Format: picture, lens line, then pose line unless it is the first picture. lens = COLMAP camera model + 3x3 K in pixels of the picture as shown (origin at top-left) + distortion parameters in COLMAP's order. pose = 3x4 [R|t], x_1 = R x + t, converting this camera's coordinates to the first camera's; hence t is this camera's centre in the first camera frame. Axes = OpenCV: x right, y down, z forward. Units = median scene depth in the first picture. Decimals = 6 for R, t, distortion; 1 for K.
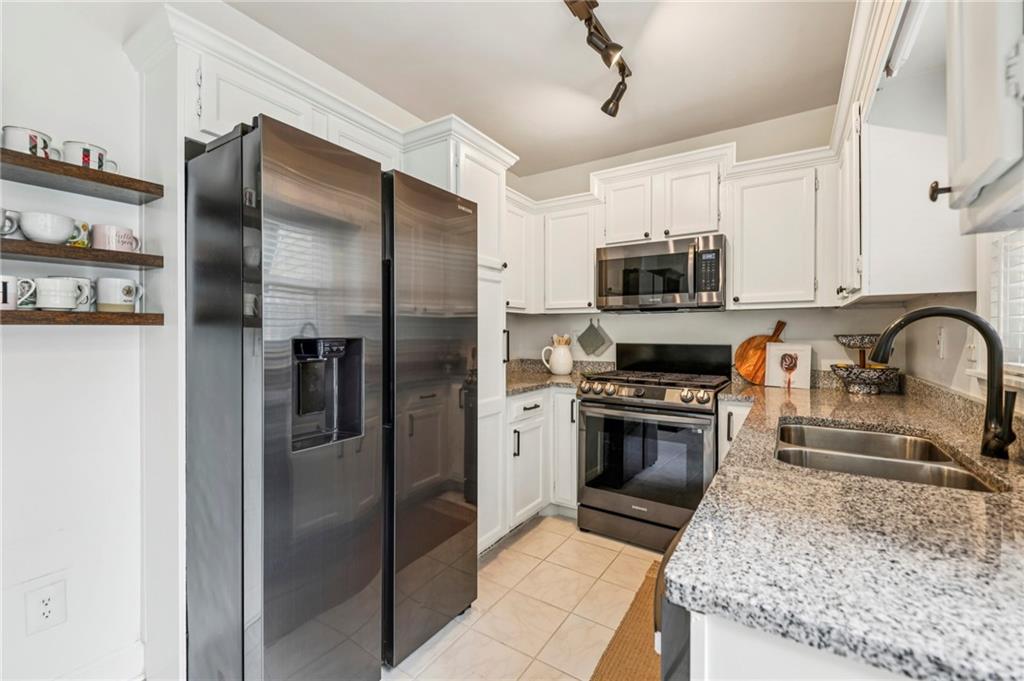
lens RADIAL K [[436.9, 0, 506.2], [0, 436.9, 335.1], [0, 0, 1]] dist [0.019330, -0.003494]
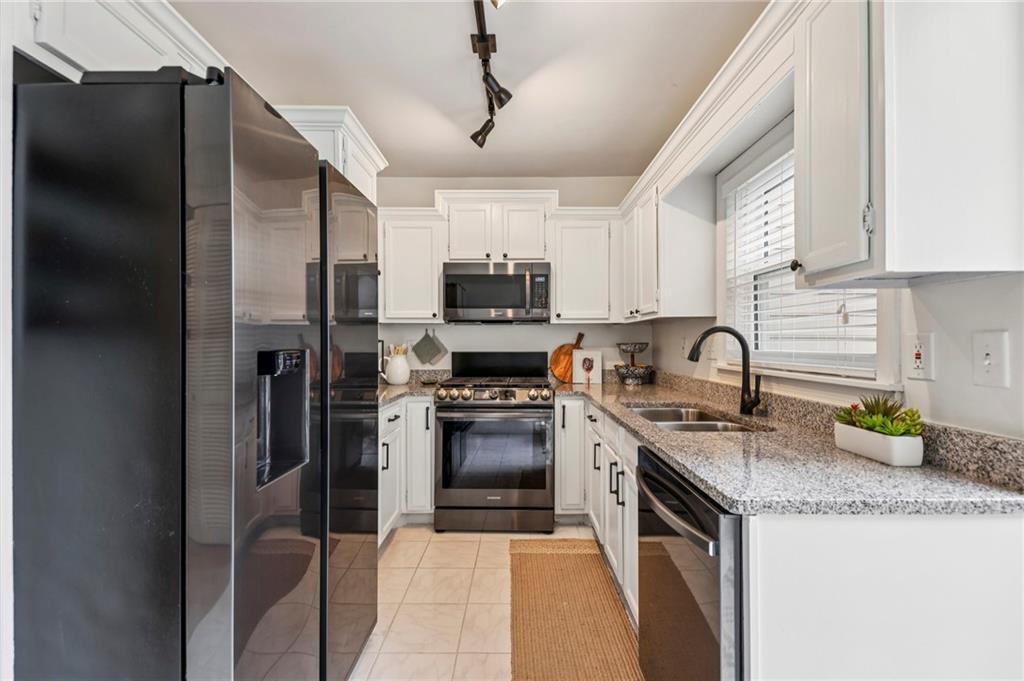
lens RADIAL K [[436.9, 0, 511.1], [0, 436.9, 340.7], [0, 0, 1]] dist [0.019330, -0.003494]
pose [[0.839351, 0.000163, 0.543589, -0.262418], [0.004871, 0.999958, -0.007821, -0.000212], [-0.543568, 0.009212, 0.839315, 0.028411]]
